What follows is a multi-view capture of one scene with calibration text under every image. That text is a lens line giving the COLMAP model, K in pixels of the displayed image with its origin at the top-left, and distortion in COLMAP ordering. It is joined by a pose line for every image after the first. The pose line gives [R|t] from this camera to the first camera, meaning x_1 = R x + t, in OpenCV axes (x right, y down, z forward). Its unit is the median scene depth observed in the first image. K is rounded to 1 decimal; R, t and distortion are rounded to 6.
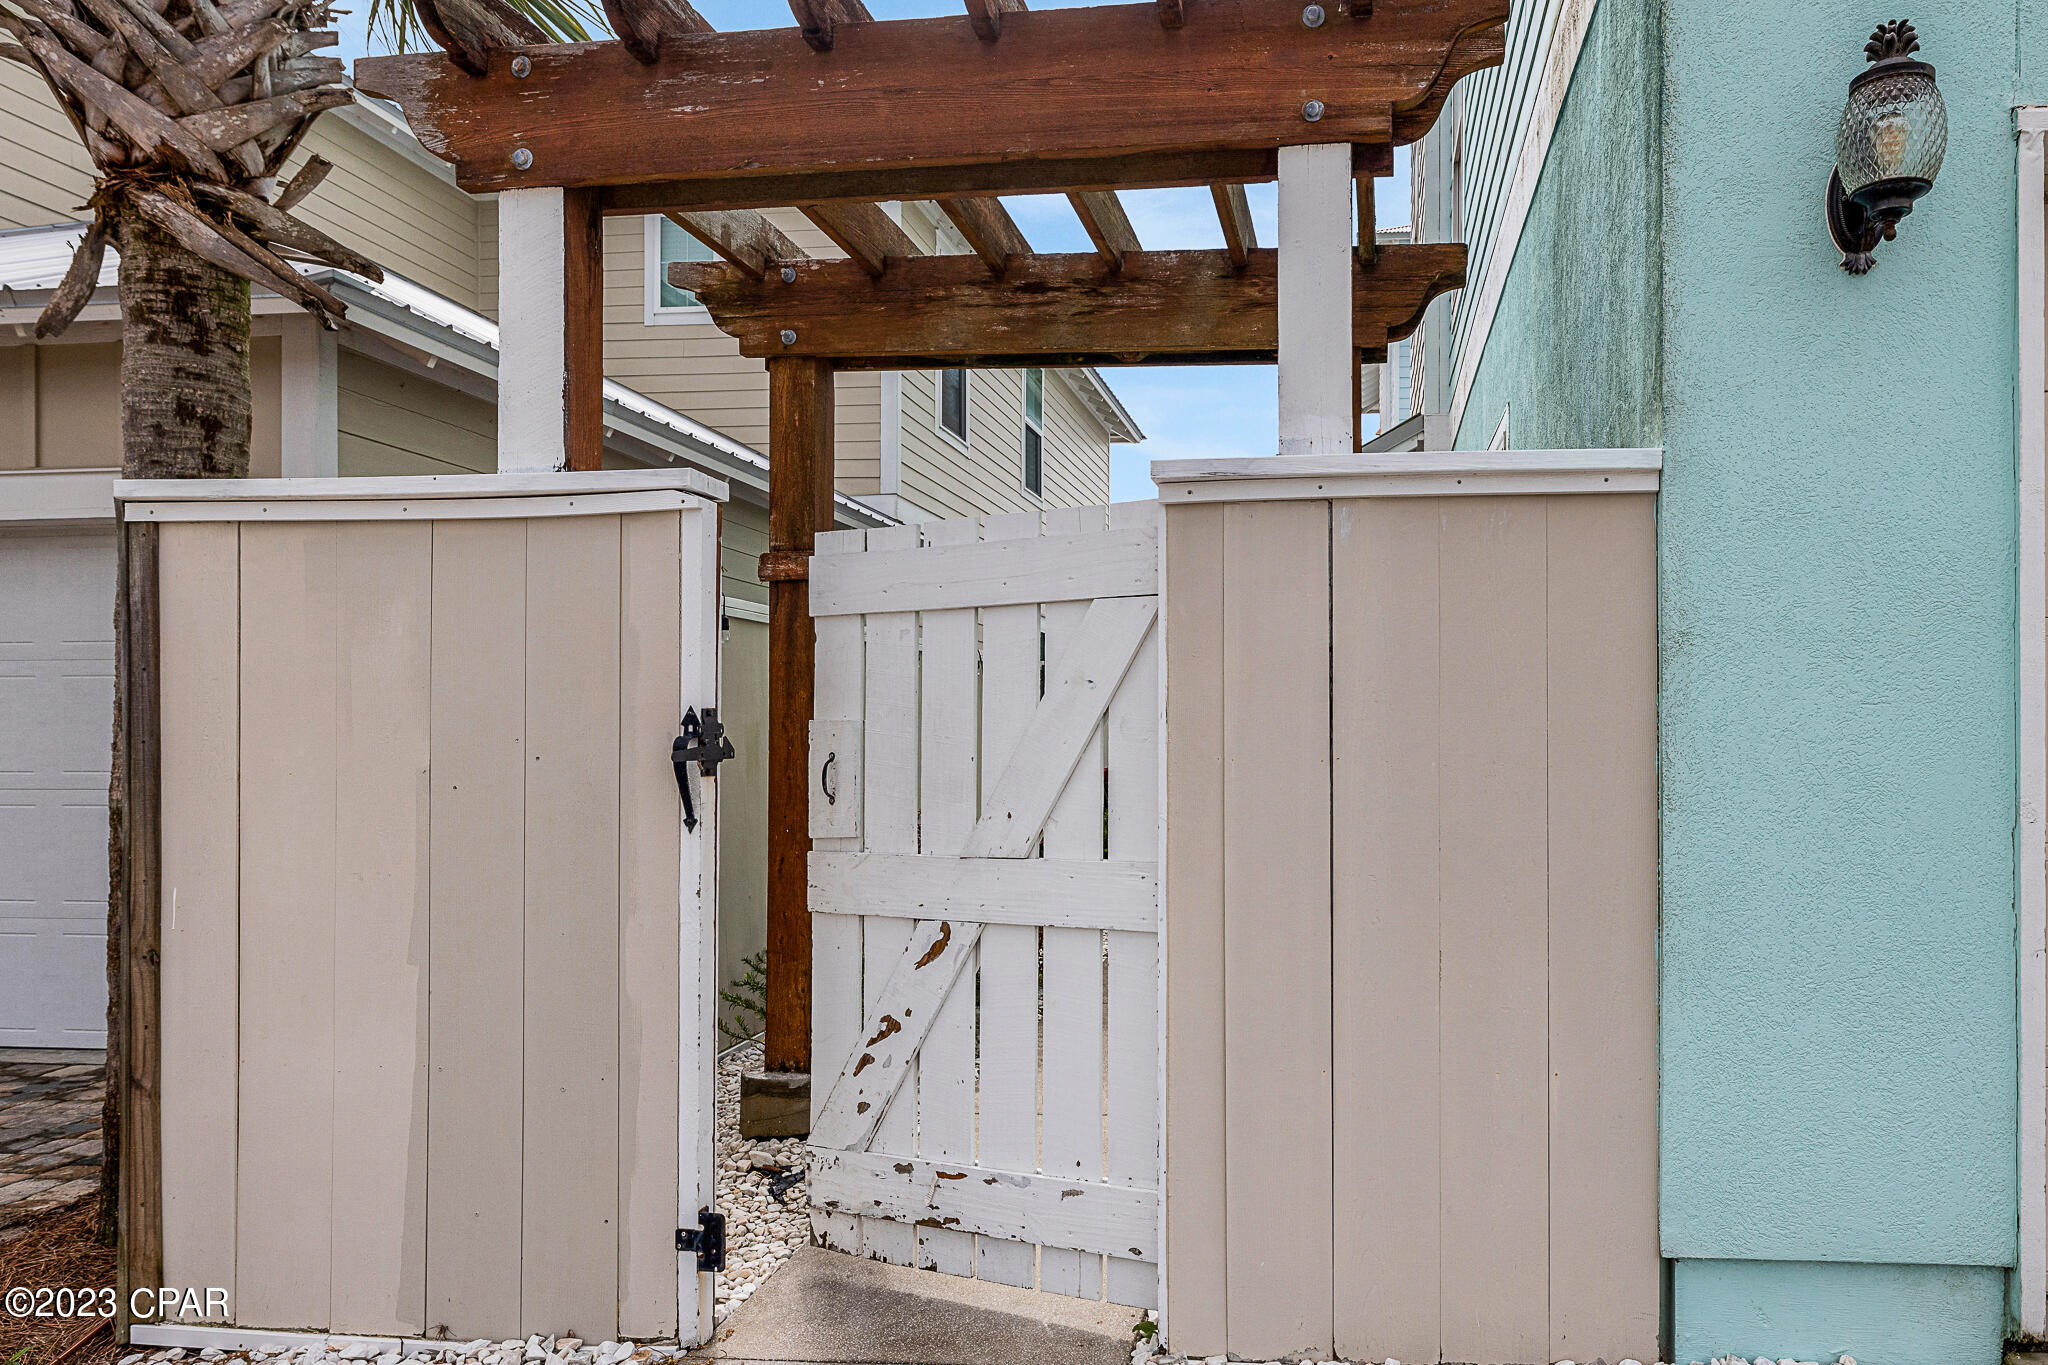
lens RADIAL K [[1948.7, 0, 1024.0], [0, 1948.7, 682.5], [0, 0, 1]] dist [-0.005541, -0.001148]
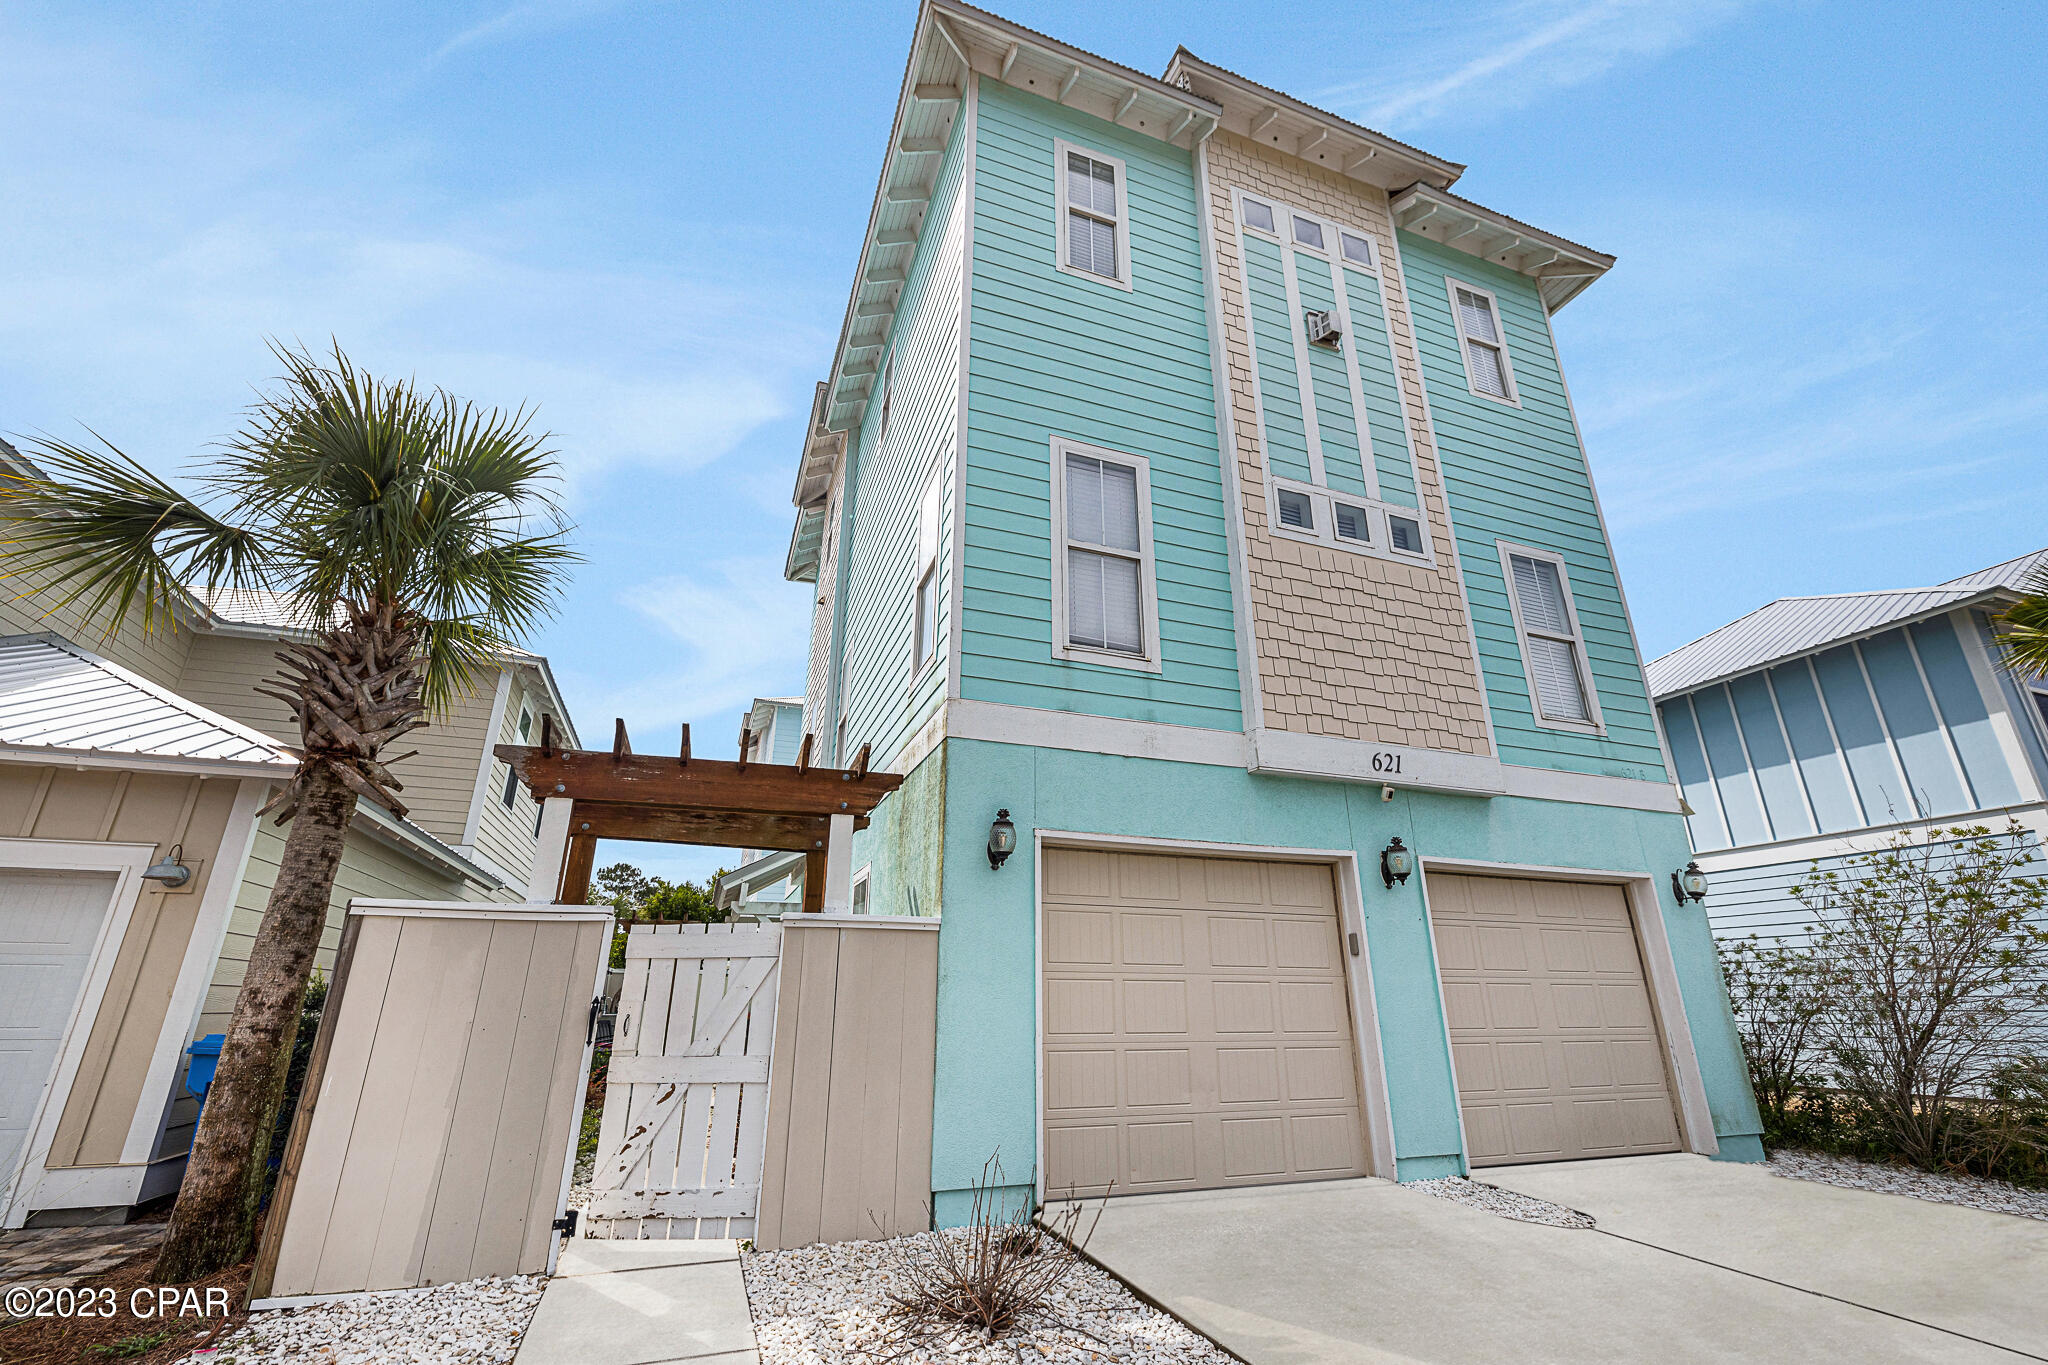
lens RADIAL K [[864.3, 0, 997.3], [0, 864.3, 671.8], [0, 0, 1]] dist [0.001610, -0.000047]
pose [[0.922306, 0.142501, 0.359230, -0.145395], [-0.013602, 0.940929, -0.338331, -0.012021], [-0.386222, 0.307159, 0.869762, -0.379413]]
